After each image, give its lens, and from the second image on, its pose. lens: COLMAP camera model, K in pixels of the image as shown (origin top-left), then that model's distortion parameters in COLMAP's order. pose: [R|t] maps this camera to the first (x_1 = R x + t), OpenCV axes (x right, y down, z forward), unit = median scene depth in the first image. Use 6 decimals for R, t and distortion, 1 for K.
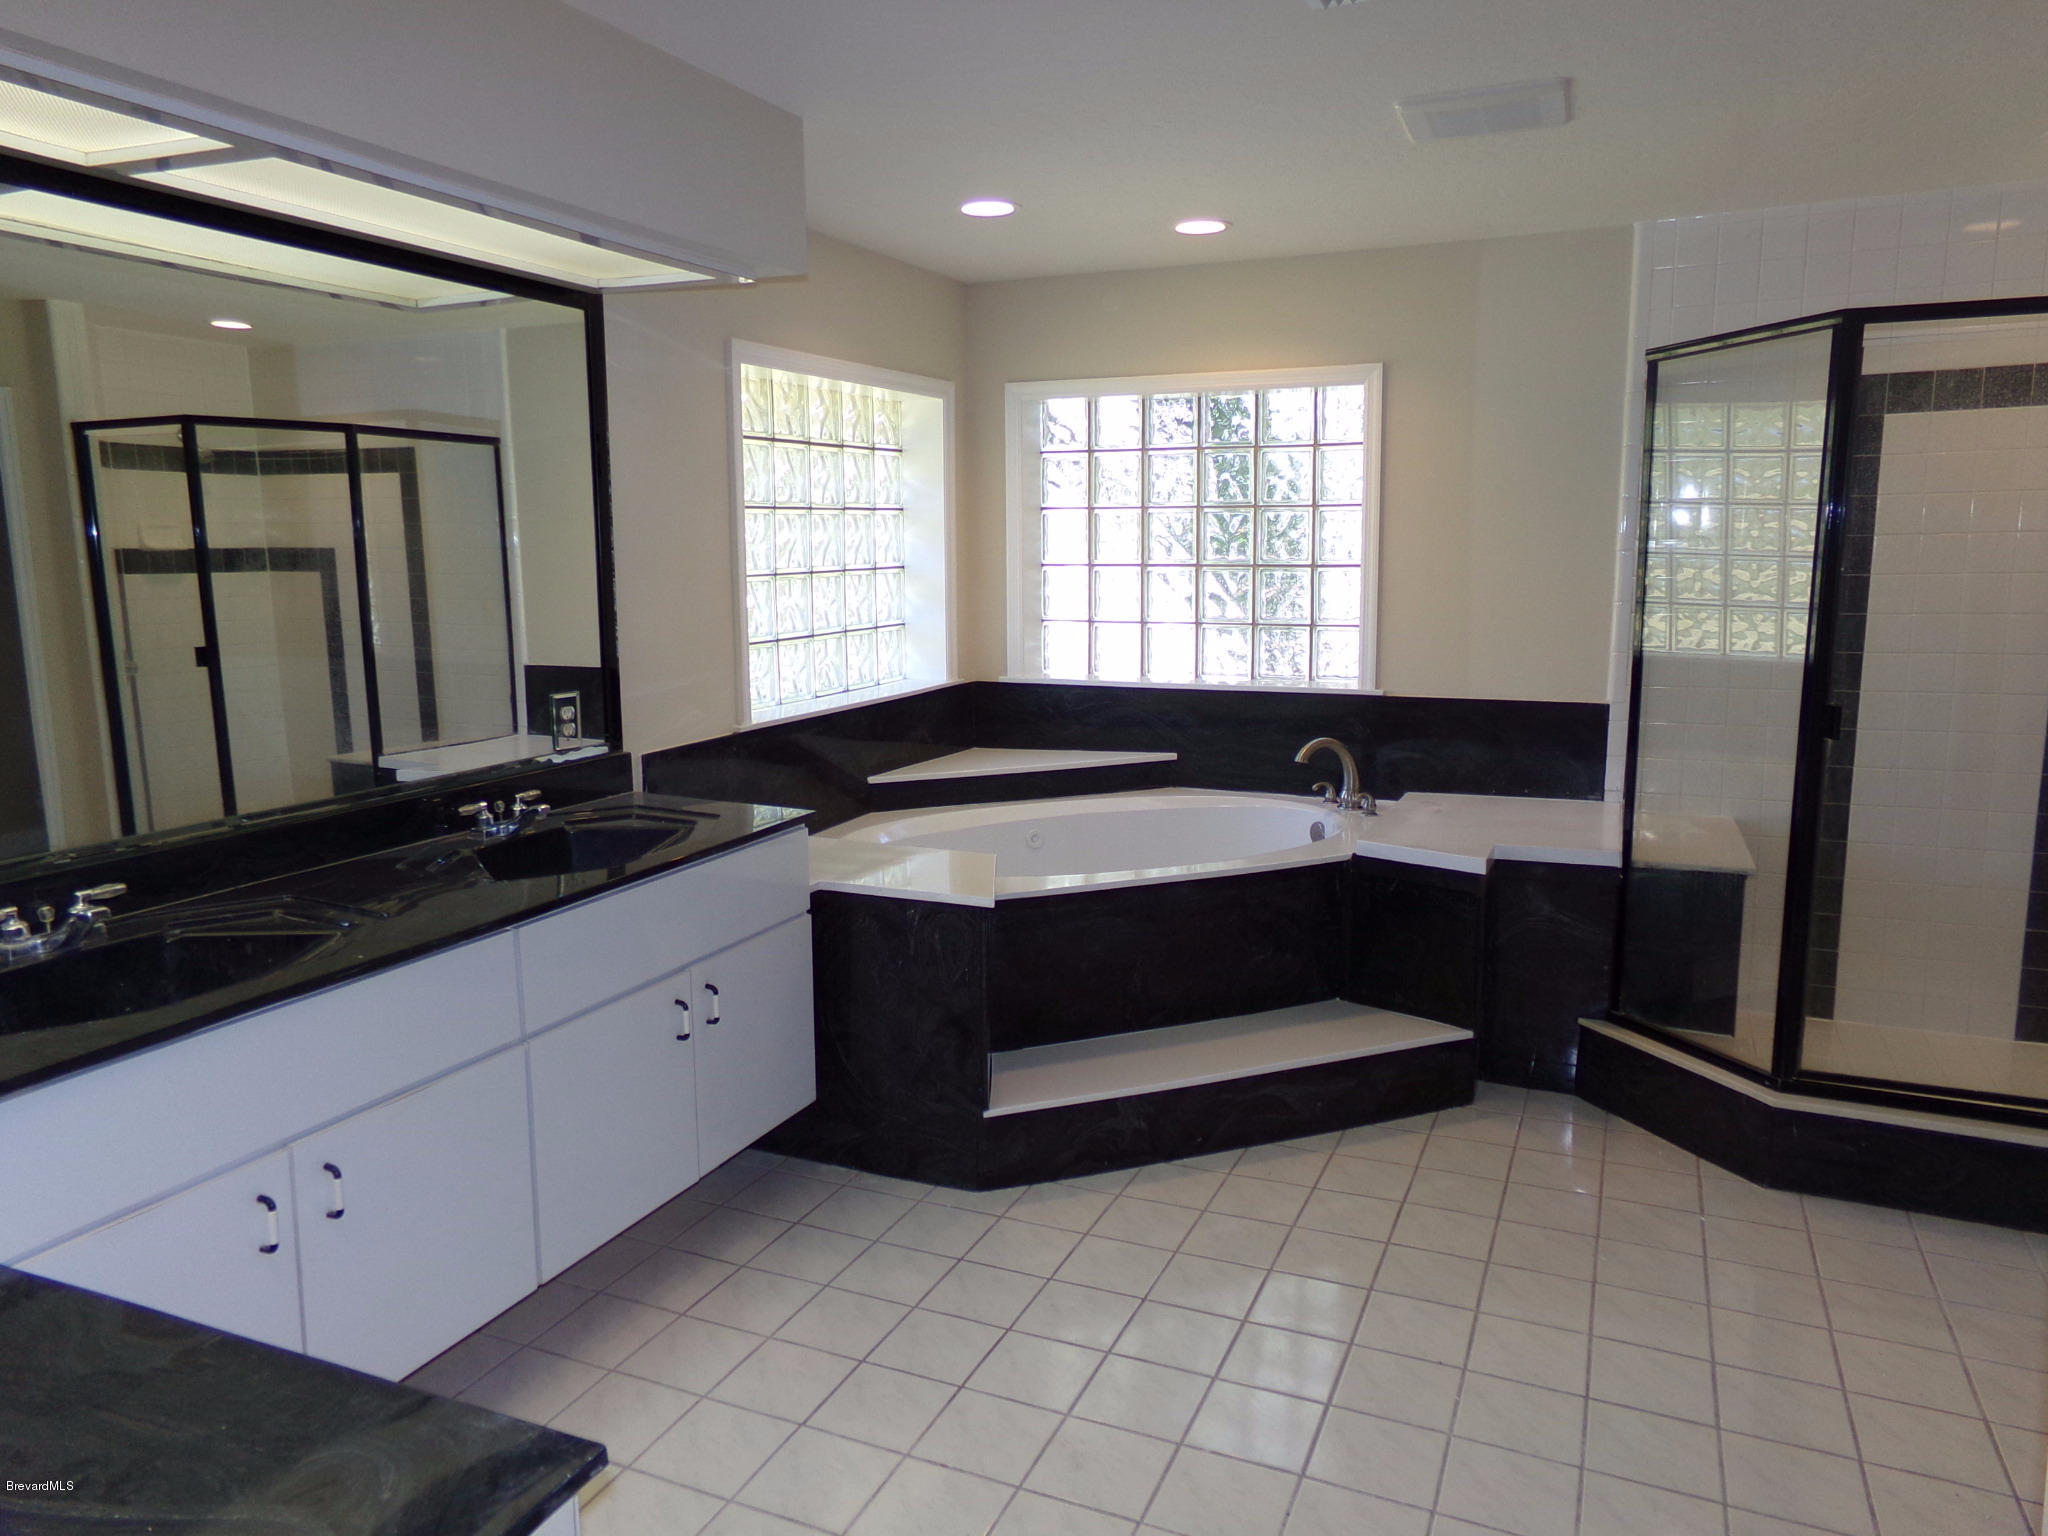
lens RADIAL K [[1411.8, 0, 1005.2], [0, 1411.8, 766.9], [0, 0, 1]] dist [-0.022989, 0.044355]
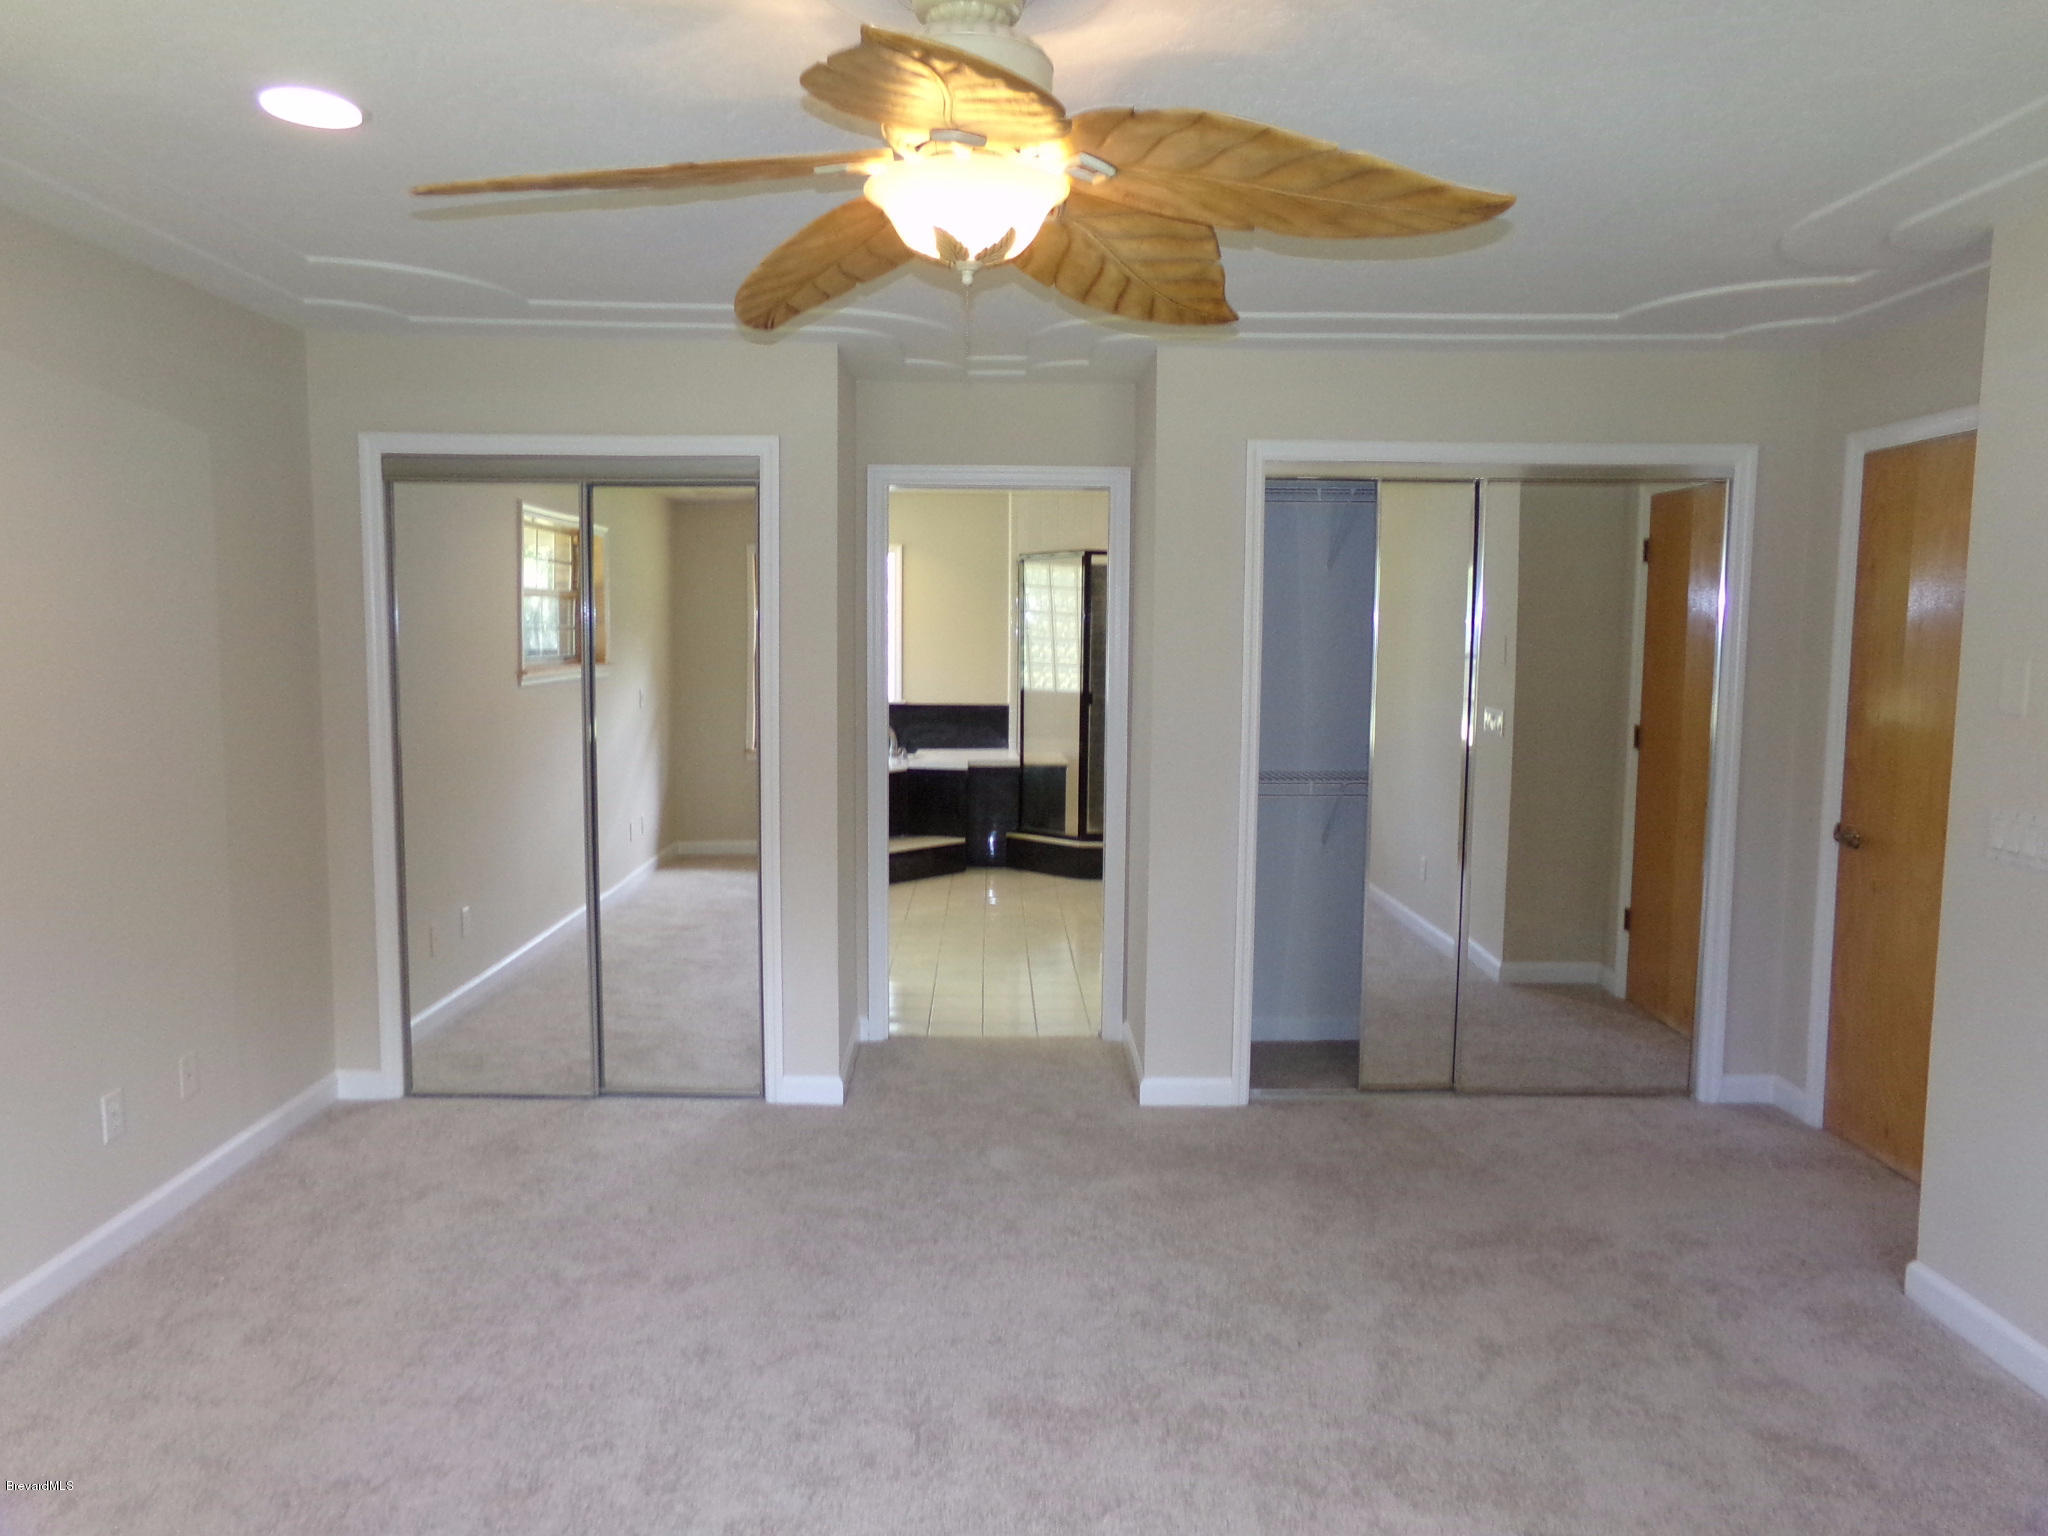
lens RADIAL K [[1411.8, 0, 1022.5], [0, 1411.8, 768.7], [0, 0, 1]] dist [-0.022989, 0.044355]
pose [[0.903463, -0.030249, 0.427598, -0.519681], [0.055594, 0.997351, -0.046909, 0.169654], [-0.425047, 0.066153, 0.902751, -1.038502]]
